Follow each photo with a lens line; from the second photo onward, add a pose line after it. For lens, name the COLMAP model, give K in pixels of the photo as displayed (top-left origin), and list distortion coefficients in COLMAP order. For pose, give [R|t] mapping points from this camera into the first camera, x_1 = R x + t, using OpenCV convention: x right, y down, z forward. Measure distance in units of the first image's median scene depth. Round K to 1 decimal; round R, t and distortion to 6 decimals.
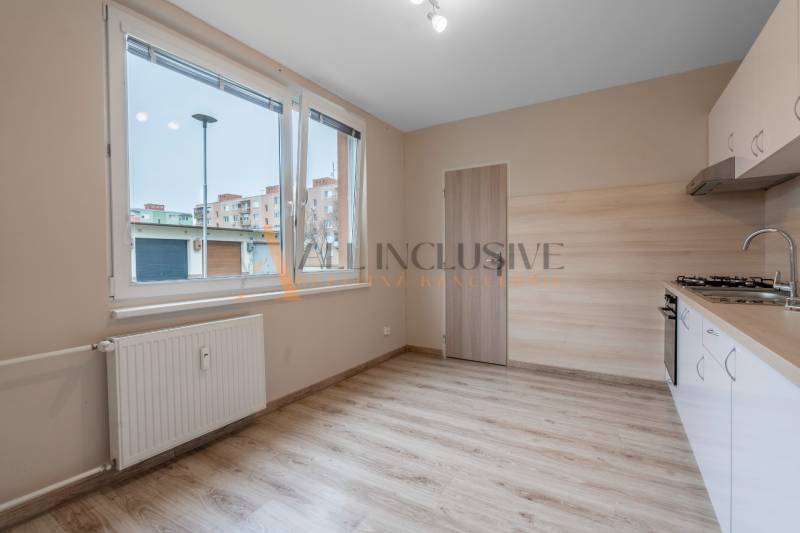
lens RADIAL K [[360.2, 0, 400.0], [0, 360.2, 266.5], [0, 0, 1]] dist [-0.002345, -0.000043]
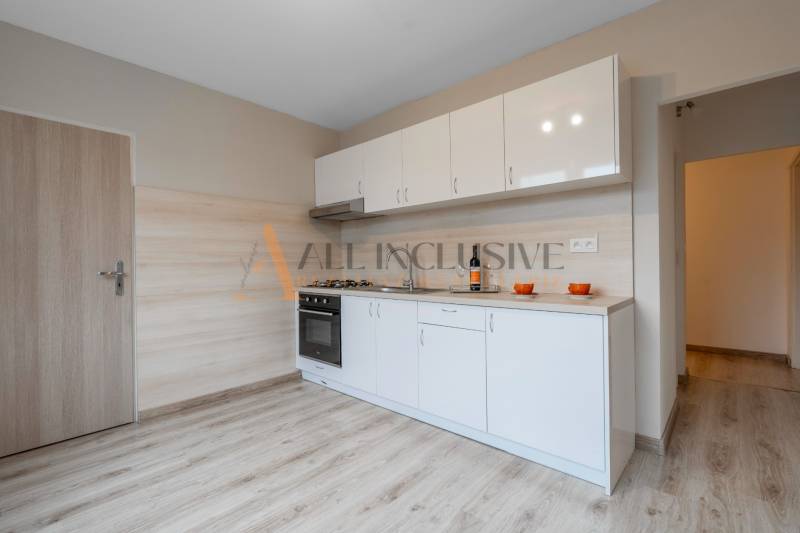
lens RADIAL K [[360.2, 0, 400.0], [0, 360.2, 266.5], [0, 0, 1]] dist [-0.002345, -0.000043]
pose [[0.198723, -0.002506, 0.980052, -0.368478], [0.036708, 0.999314, -0.004888, -0.008294], [-0.979368, 0.036948, 0.198679, 0.427026]]
